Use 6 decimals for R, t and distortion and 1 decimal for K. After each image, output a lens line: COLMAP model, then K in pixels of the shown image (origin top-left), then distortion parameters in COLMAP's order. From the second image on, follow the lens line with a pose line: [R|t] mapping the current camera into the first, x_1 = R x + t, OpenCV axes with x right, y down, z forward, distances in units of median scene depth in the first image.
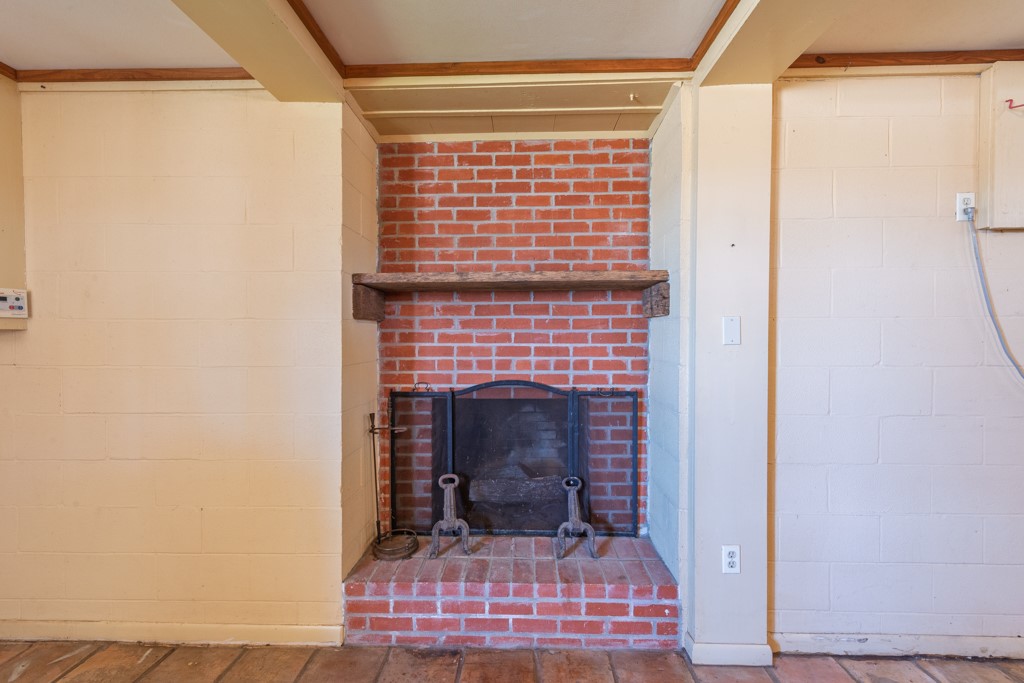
lens RADIAL K [[403.8, 0, 511.5], [0, 403.8, 338.6], [0, 0, 1]] dist [0.003053, -0.000250]
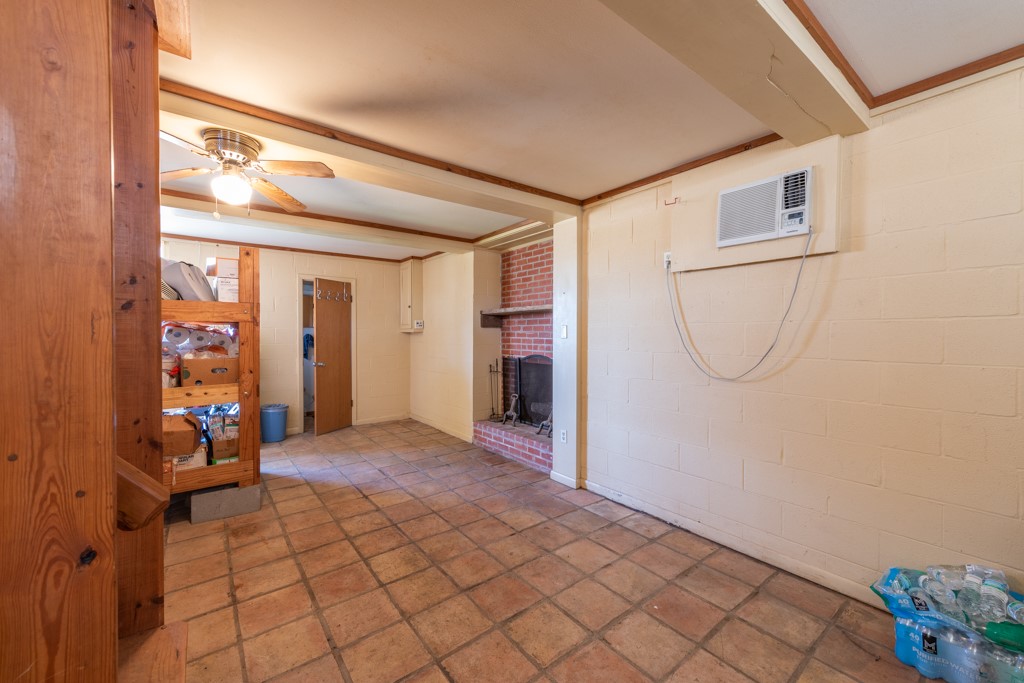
lens RADIAL K [[403.8, 0, 512.3], [0, 403.8, 337.8], [0, 0, 1]] dist [0.003053, -0.000250]
pose [[0.629994, 0.010463, -0.776530, 1.579655], [-0.005992, 0.999945, 0.008612, -0.005224], [0.776577, -0.000772, 0.630022, -0.456587]]
